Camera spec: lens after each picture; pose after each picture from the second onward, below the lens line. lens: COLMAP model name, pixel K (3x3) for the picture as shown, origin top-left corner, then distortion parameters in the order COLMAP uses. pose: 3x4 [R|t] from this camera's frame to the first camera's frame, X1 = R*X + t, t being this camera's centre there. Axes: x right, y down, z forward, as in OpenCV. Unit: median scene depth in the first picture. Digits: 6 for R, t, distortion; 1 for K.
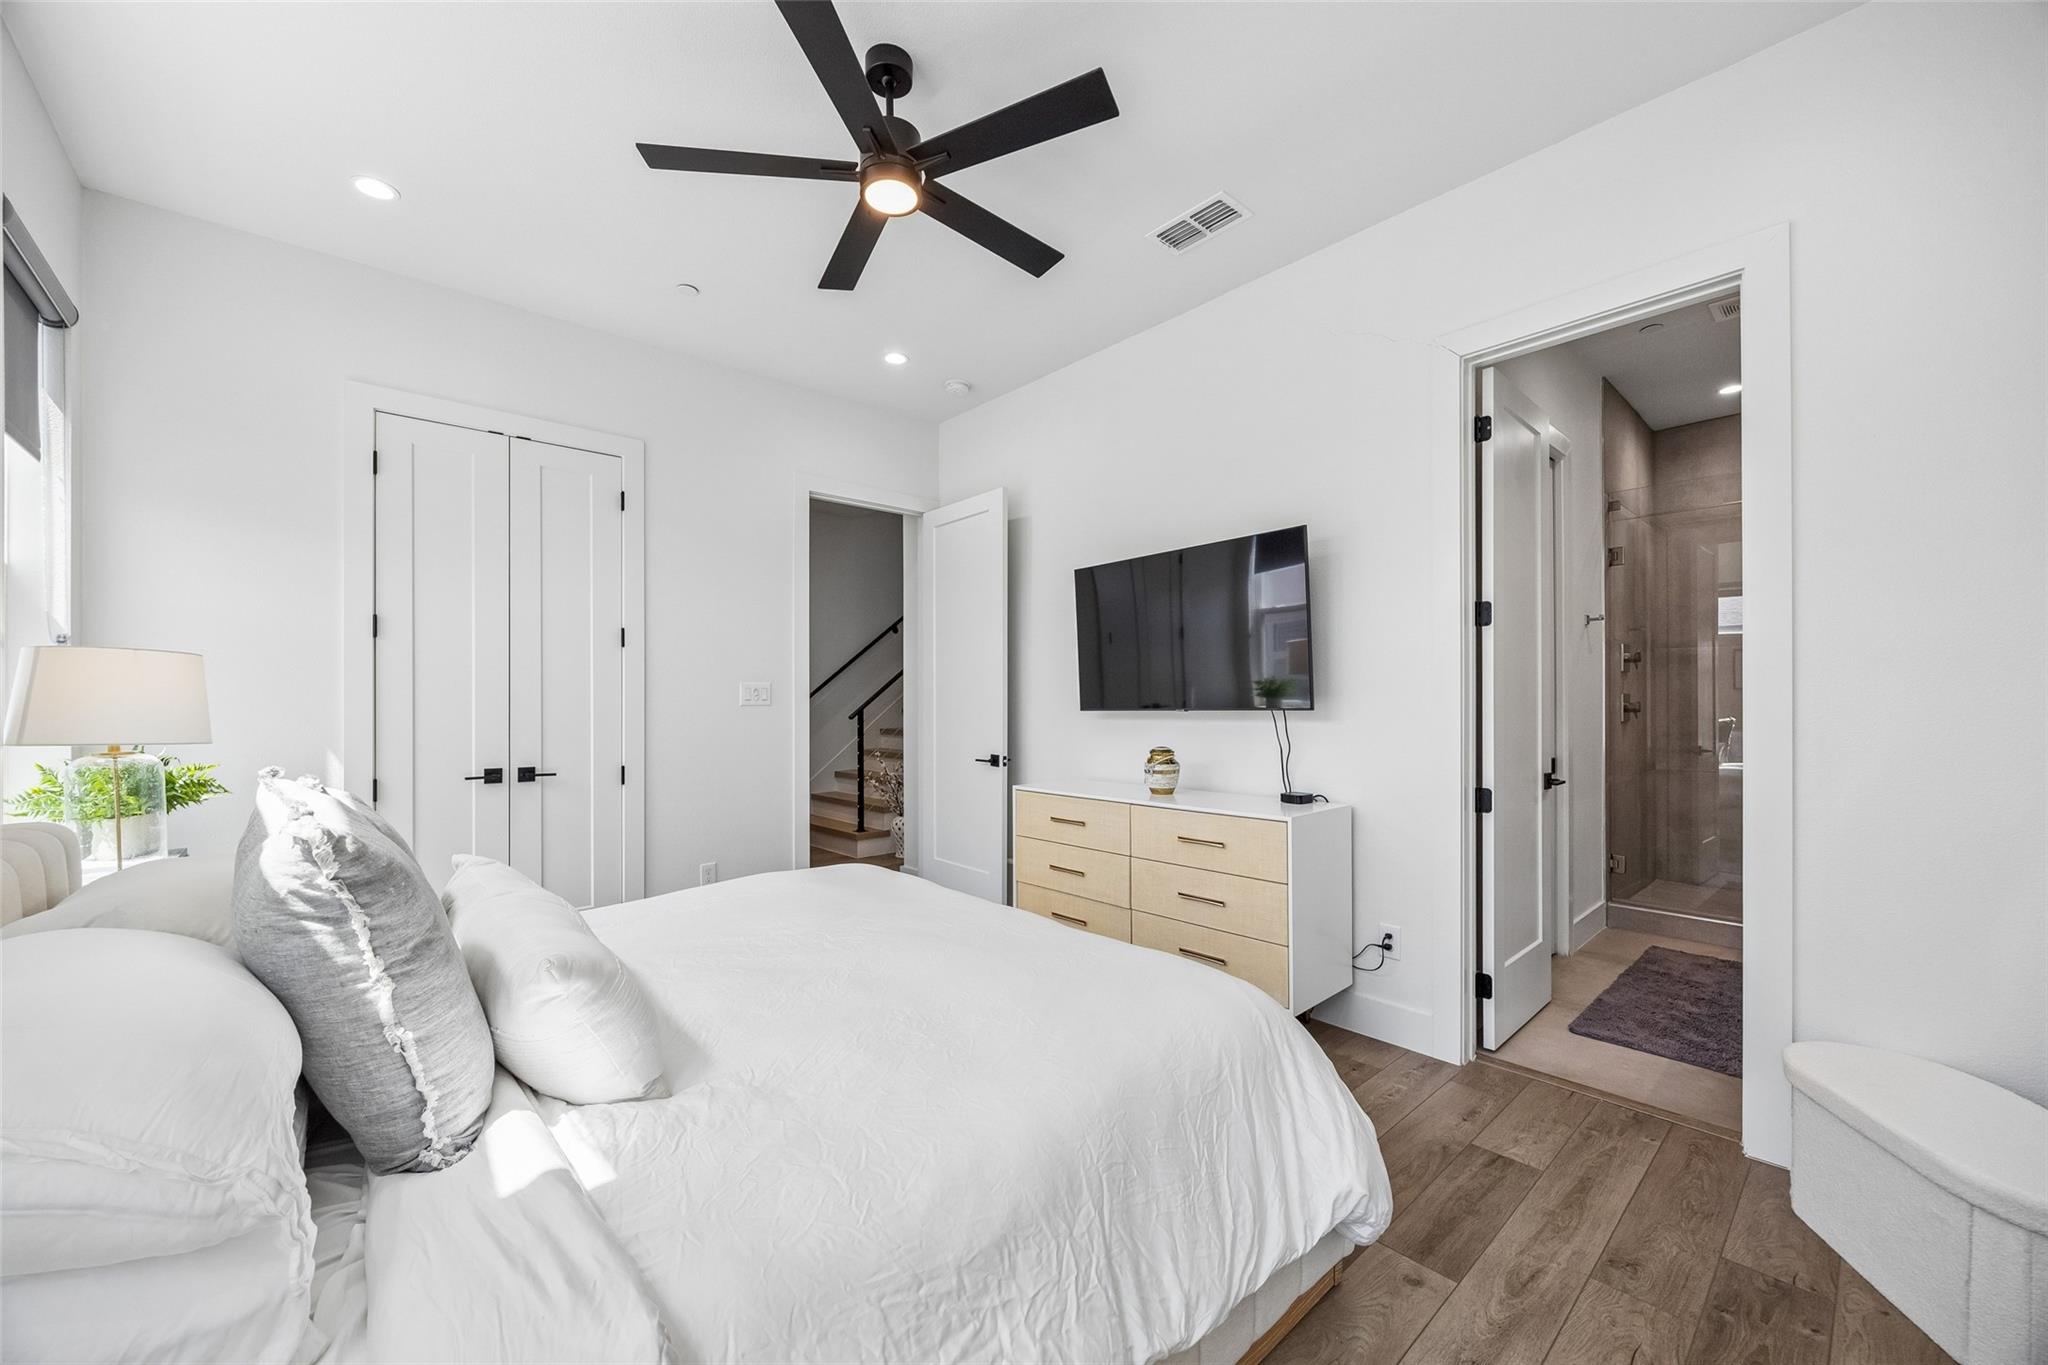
lens RADIAL K [[789.4, 0, 1035.2], [0, 789.4, 704.8], [0, 0, 1]] dist [0.004198, 0.000731]
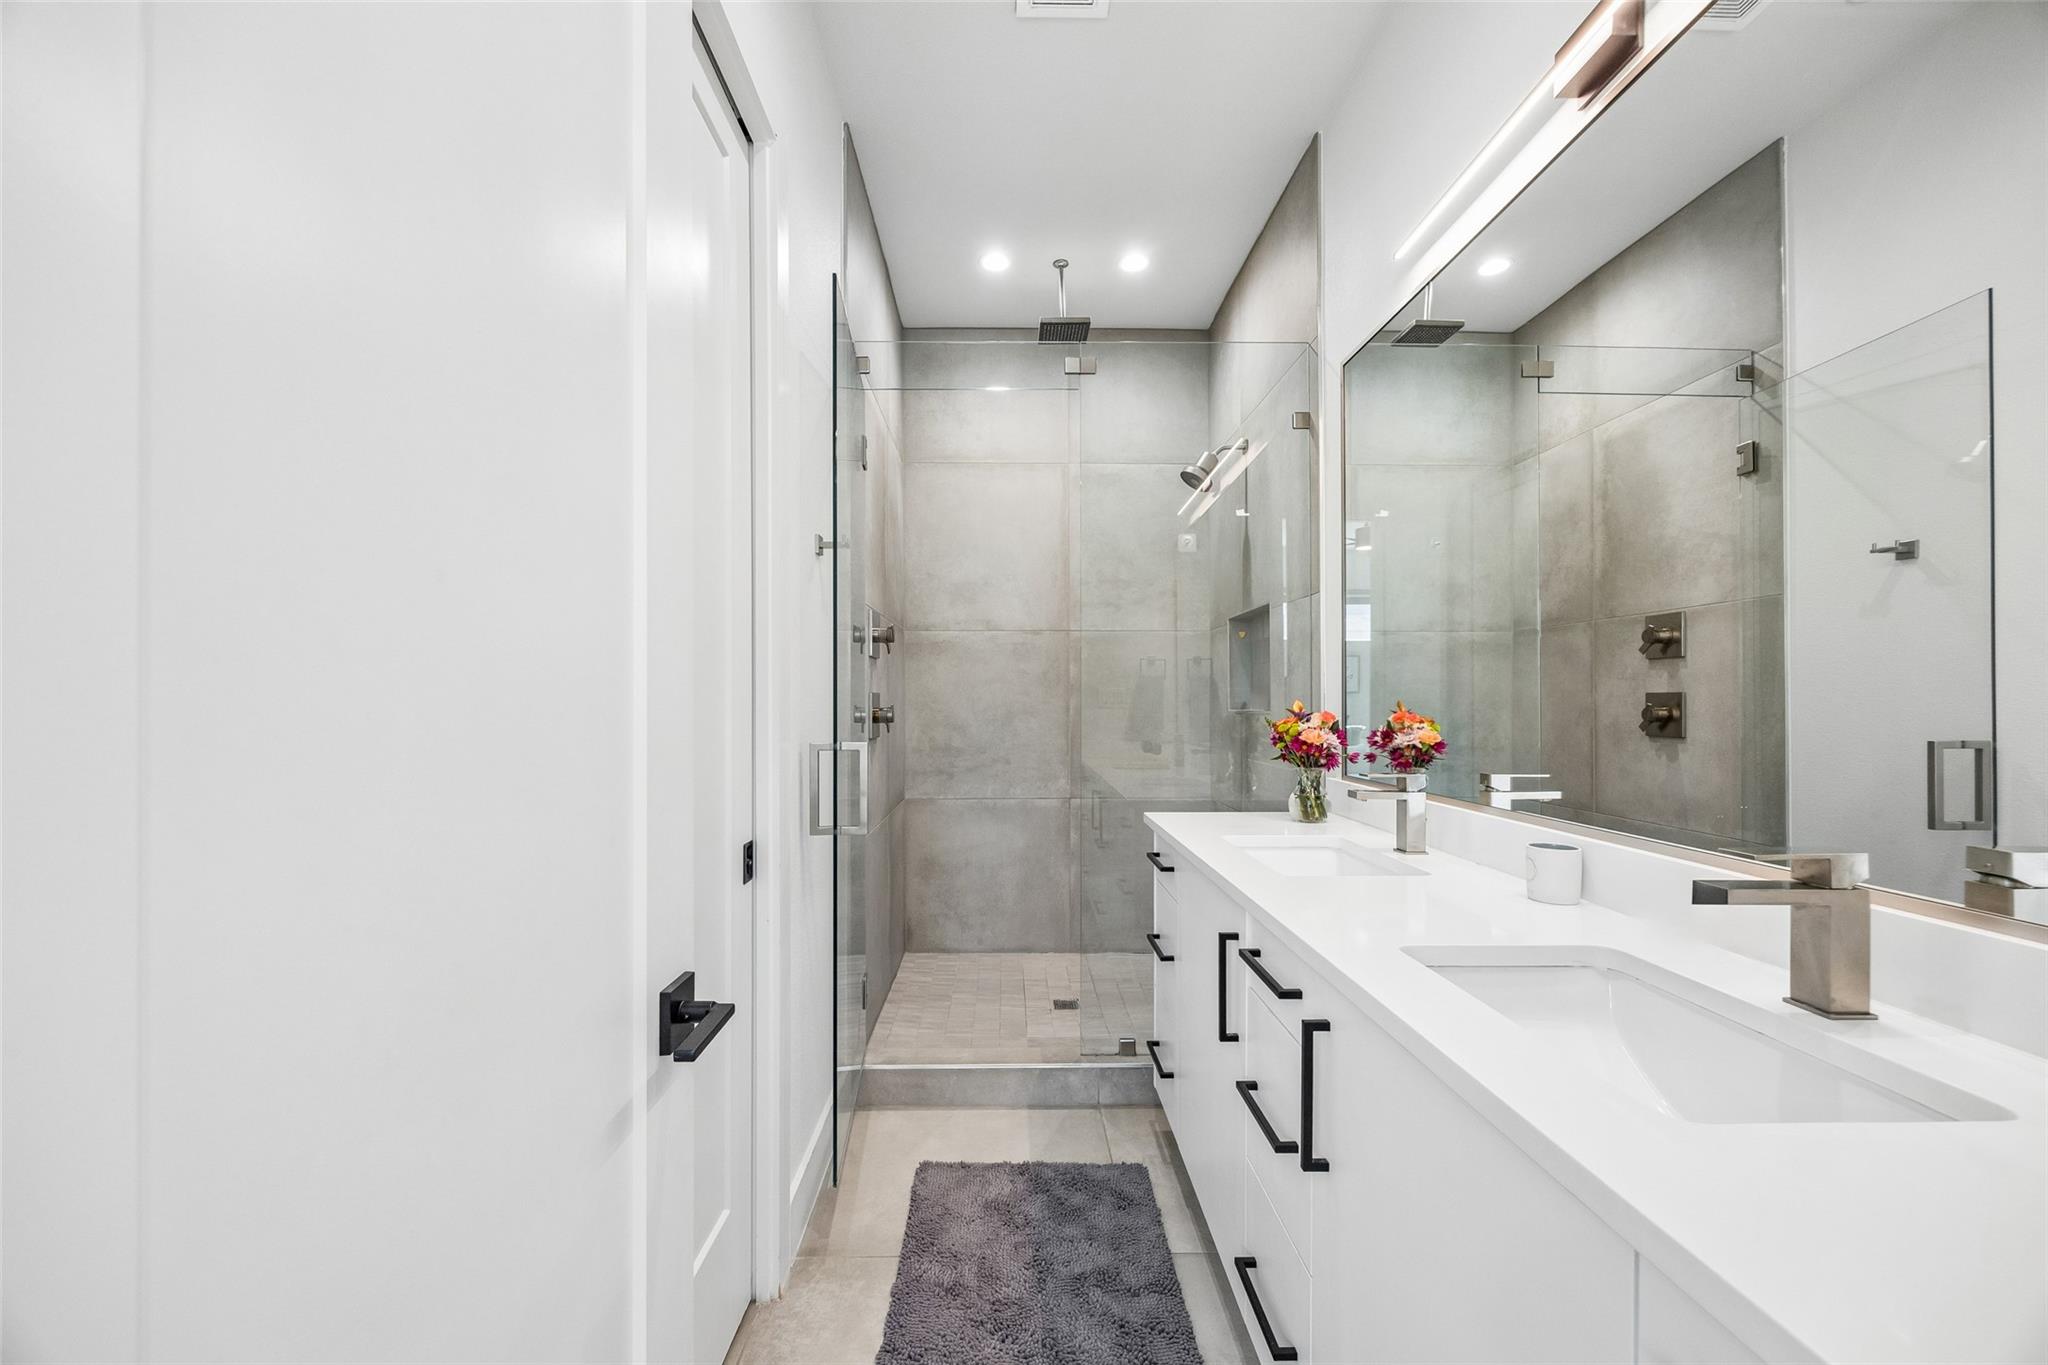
lens RADIAL K [[789.4, 0, 1023.6], [0, 789.4, 695.9], [0, 0, 1]] dist [0.004198, 0.000731]
pose [[0.659198, 0.010383, 0.751898, 0.489130], [-0.002209, 0.999927, -0.011871, -0.005633], [-0.751966, 0.006164, 0.659173, 0.688904]]
